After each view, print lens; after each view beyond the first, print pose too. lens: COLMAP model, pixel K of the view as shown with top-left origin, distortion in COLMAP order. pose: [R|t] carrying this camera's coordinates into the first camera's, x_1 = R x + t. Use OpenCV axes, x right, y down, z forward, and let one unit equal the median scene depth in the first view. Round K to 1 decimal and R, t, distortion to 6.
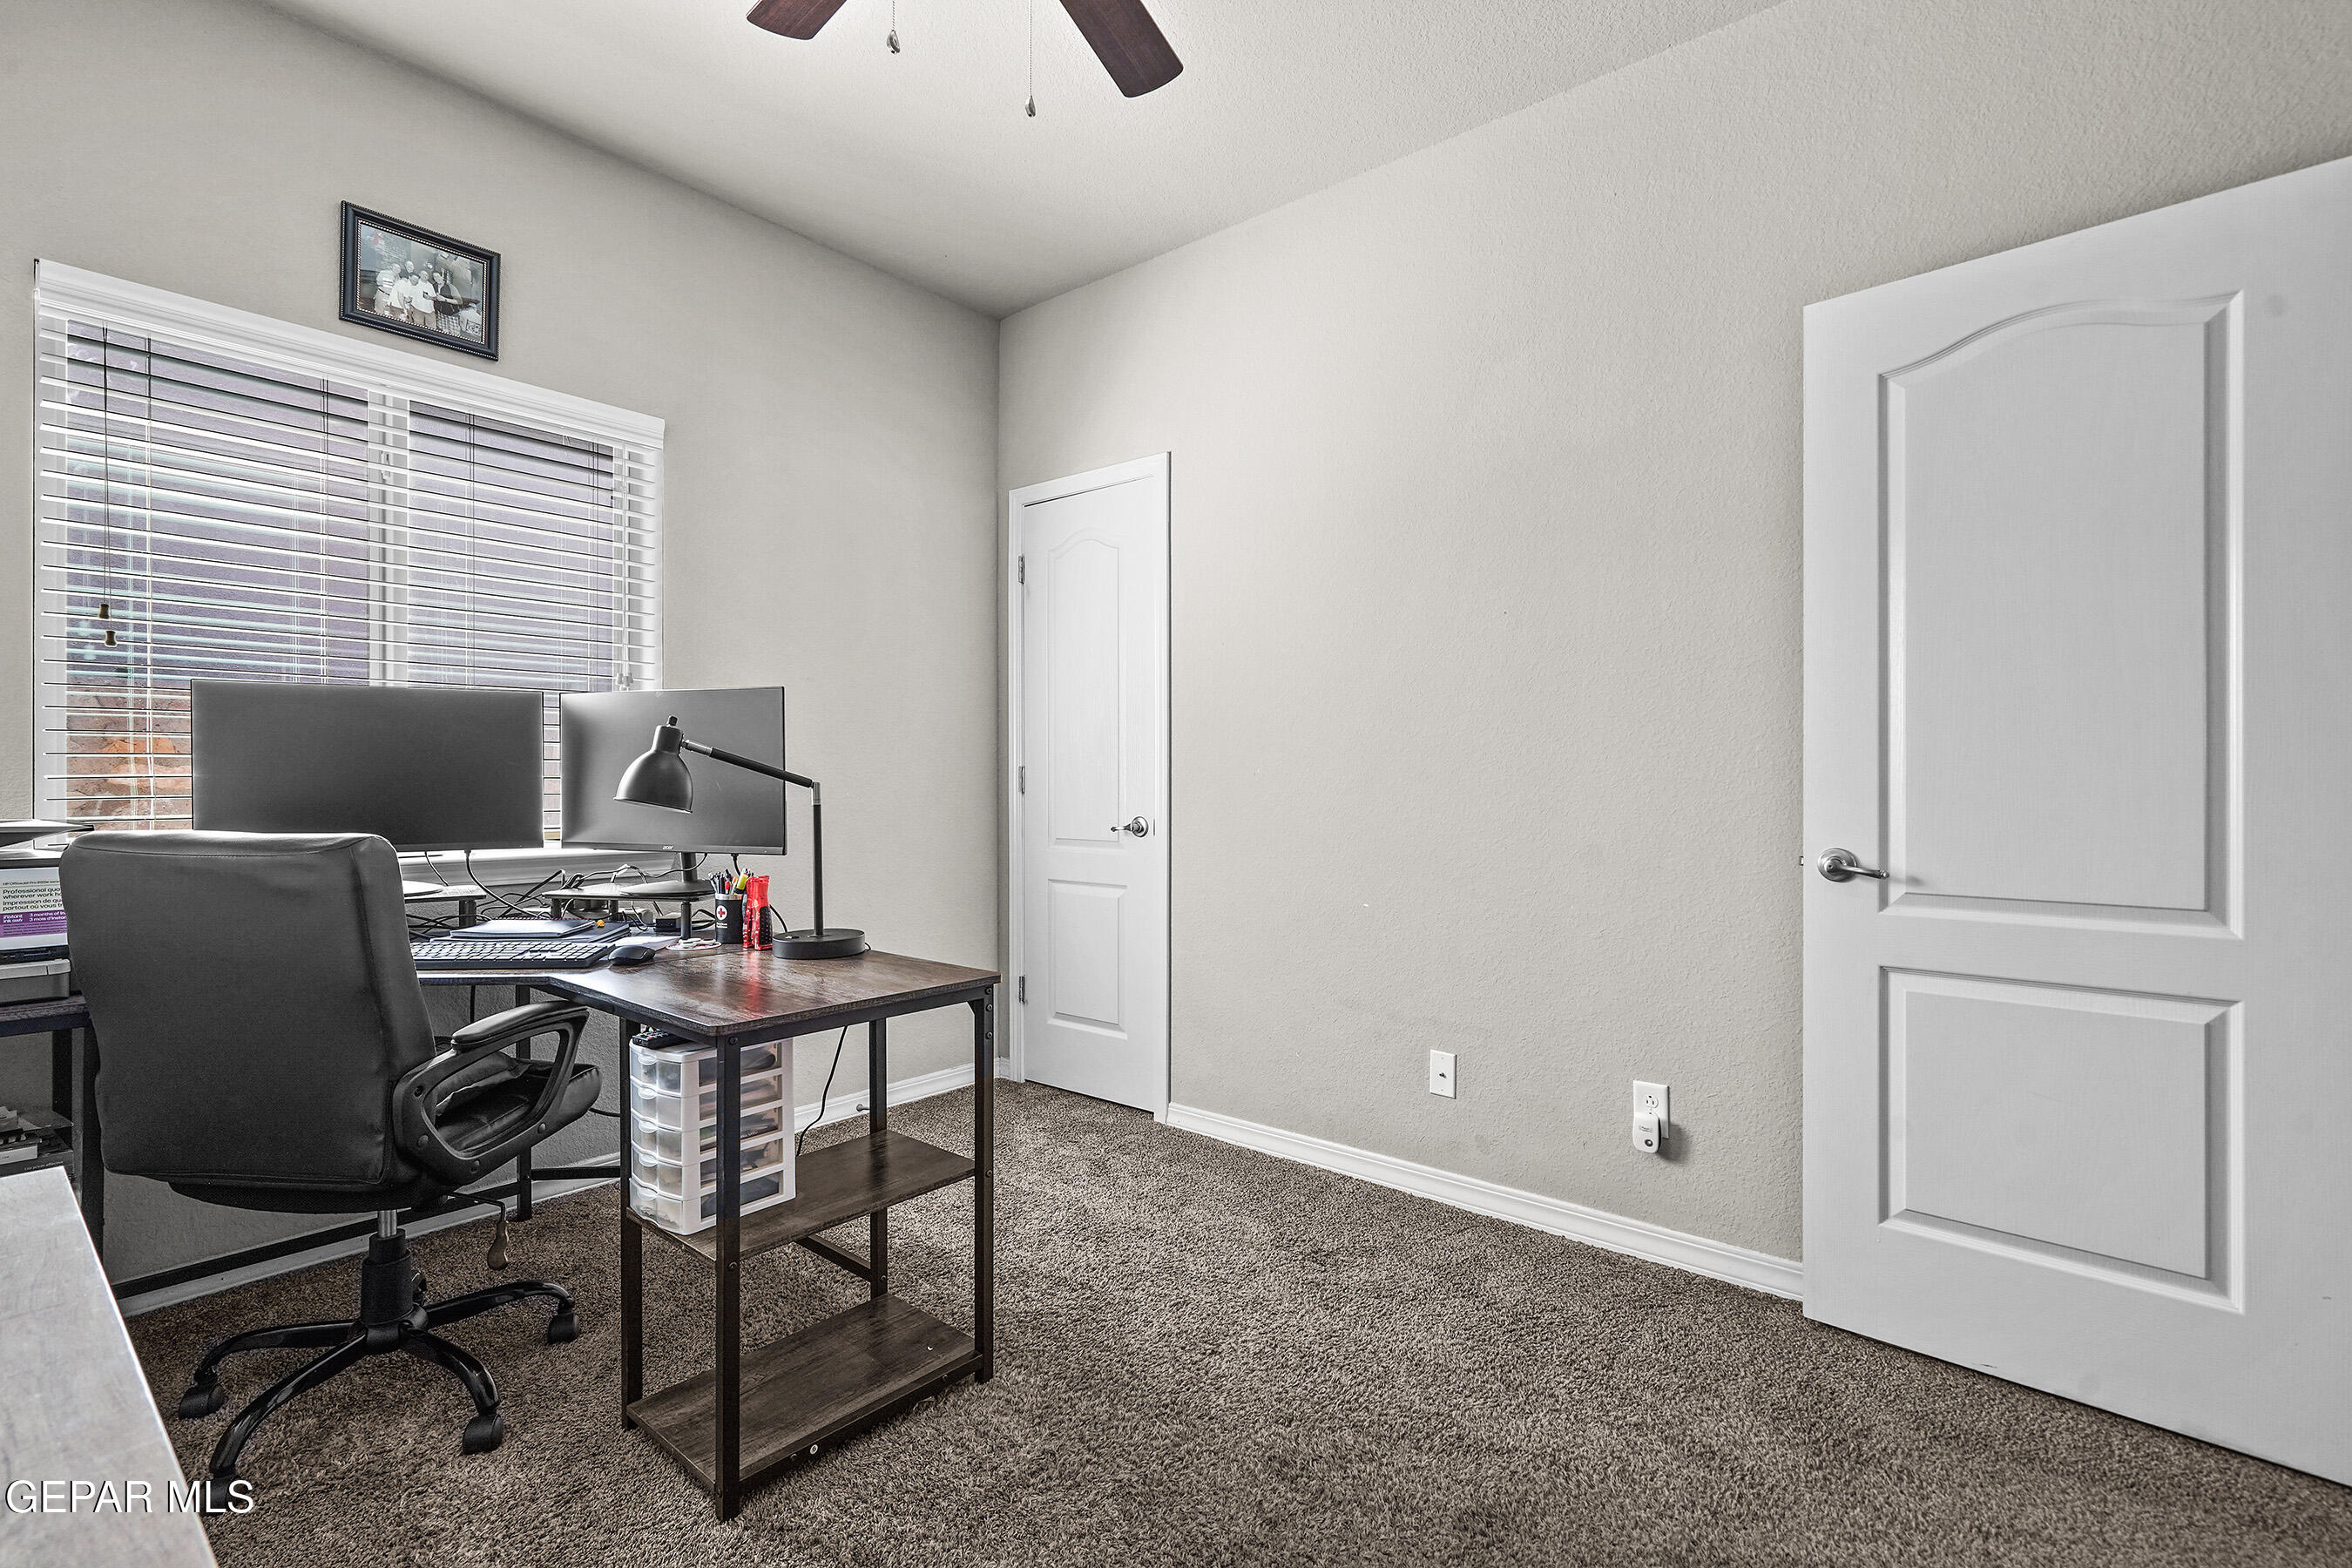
lens RADIAL K [[1077.3, 0, 1169.1], [0, 1077.3, 792.6], [0, 0, 1]] dist [-0.001198, 0.000174]
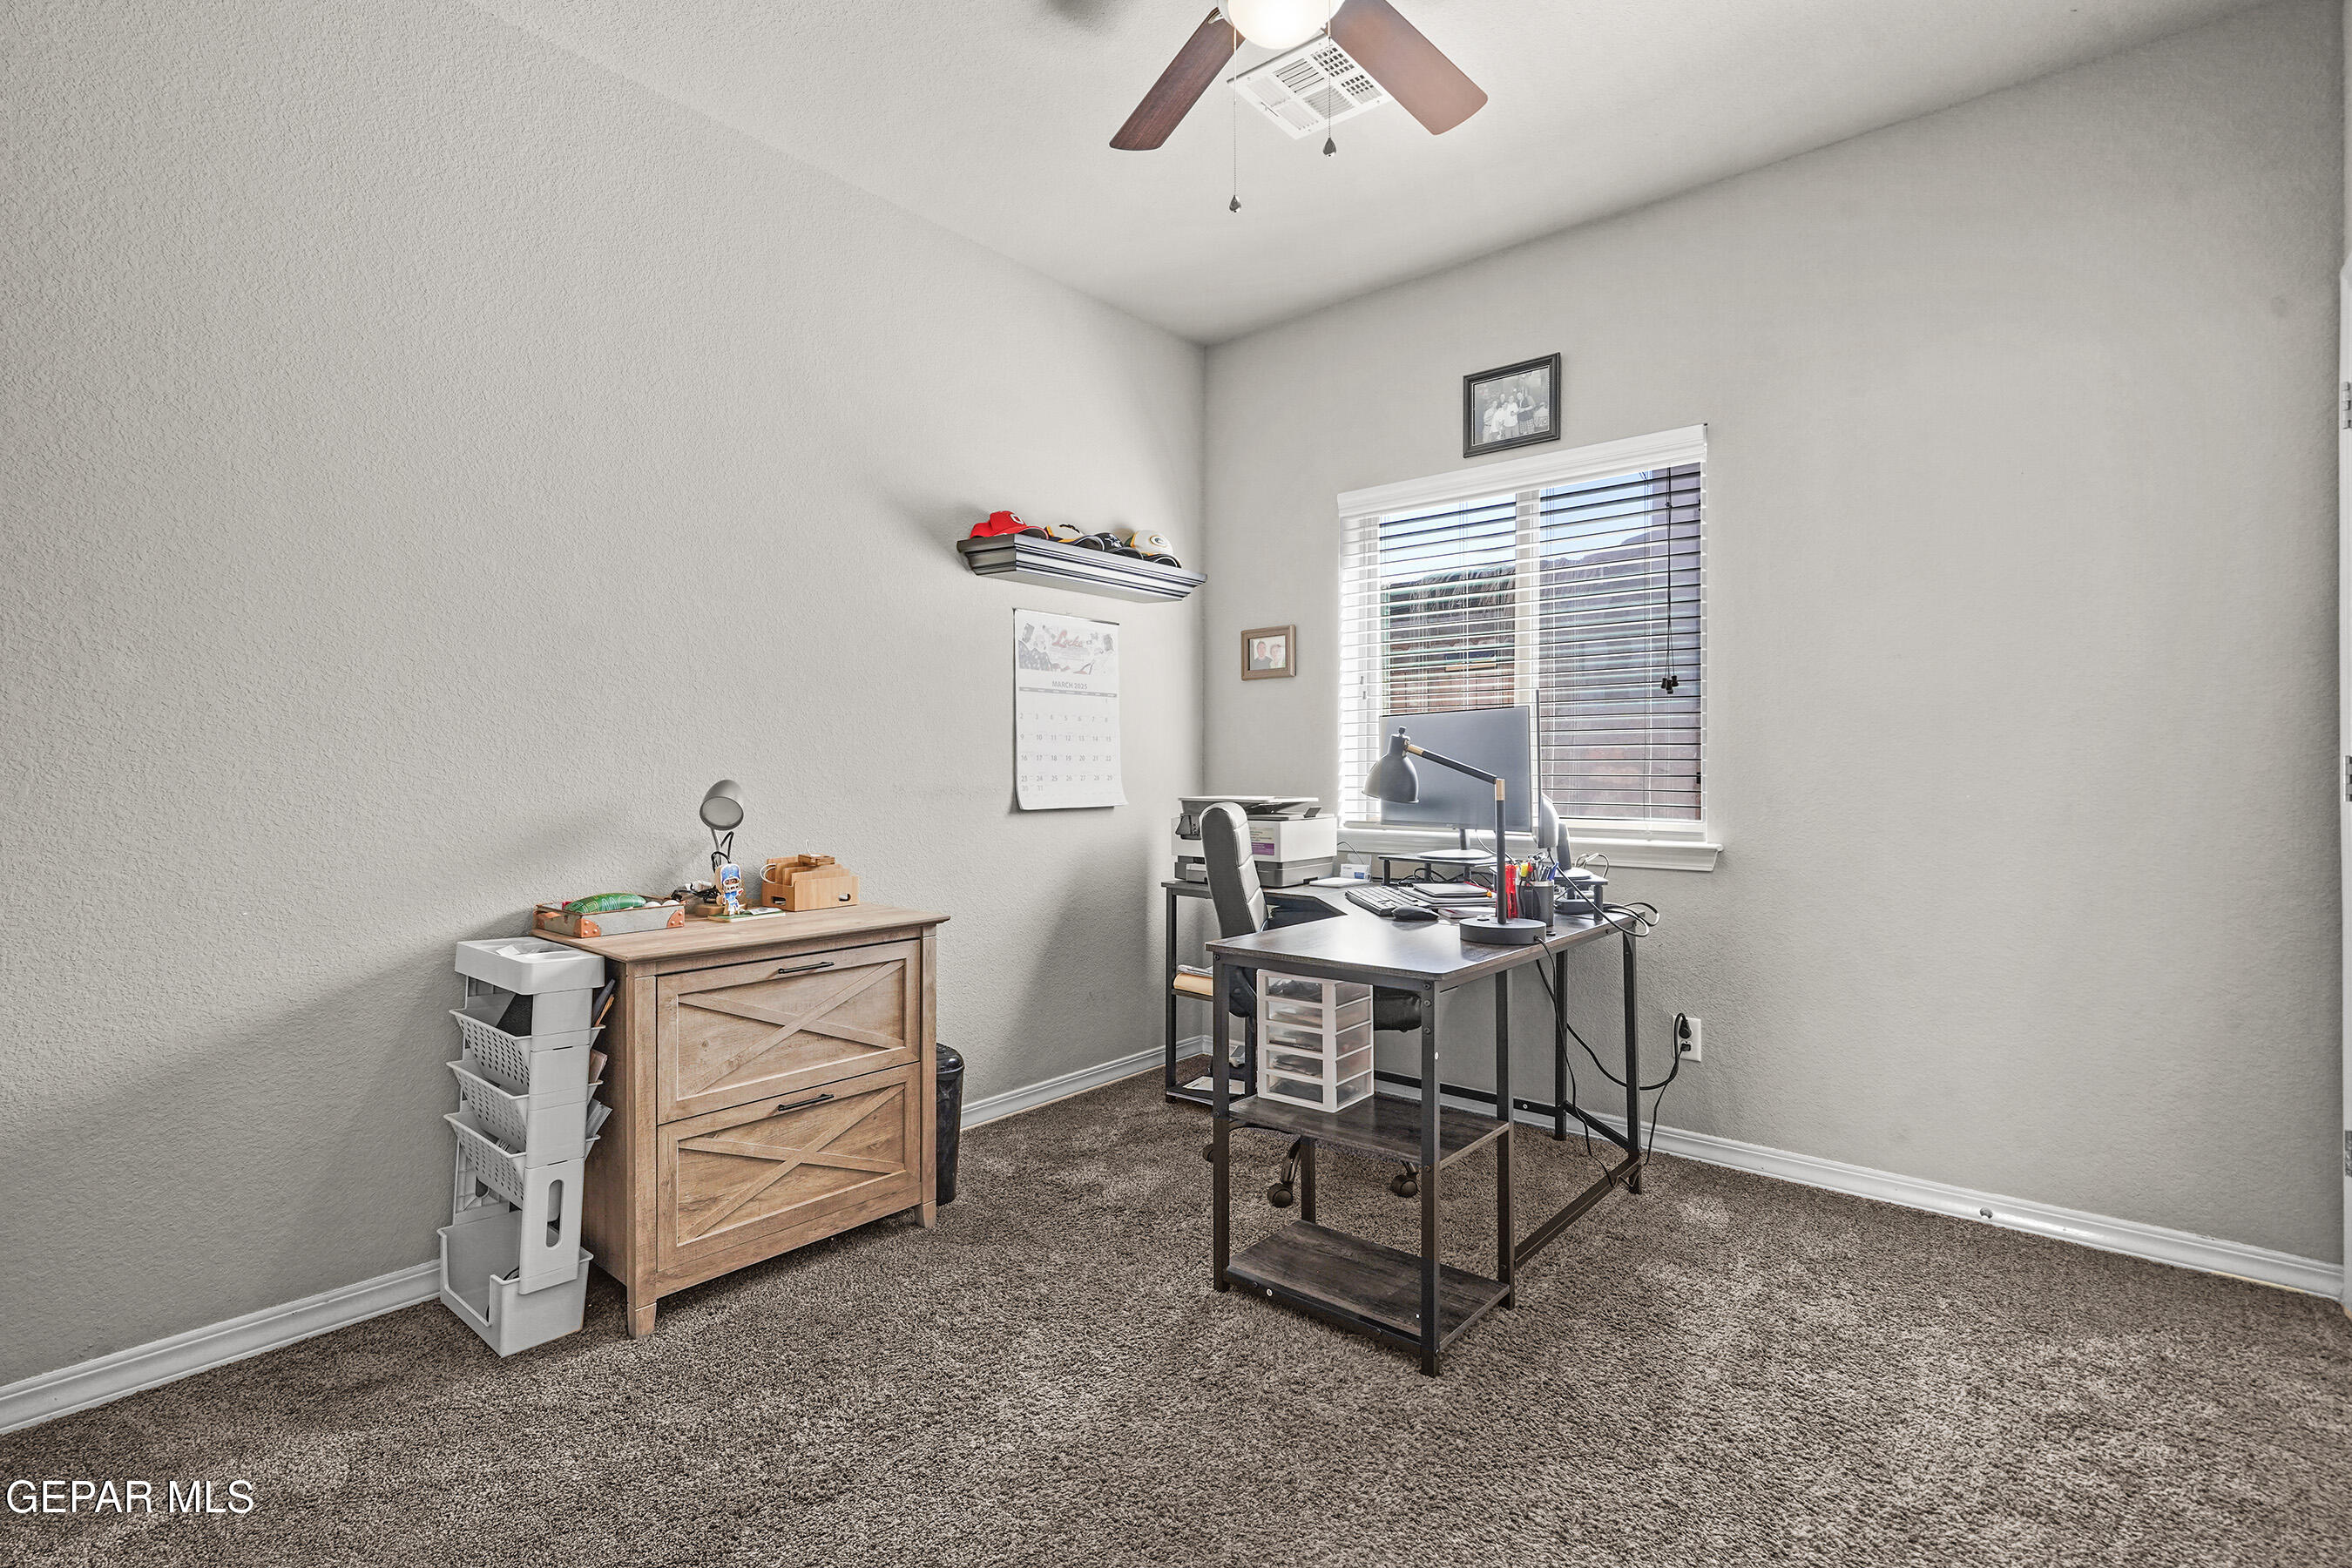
lens RADIAL K [[1077.3, 0, 1169.1], [0, 1077.3, 792.6], [0, 0, 1]] dist [-0.001198, 0.000174]
pose [[0.004318, 0.016499, -0.999855, 0.652035], [-0.018014, 0.999703, 0.016418, -0.008668], [0.999828, 0.017941, 0.004614, 0.585938]]
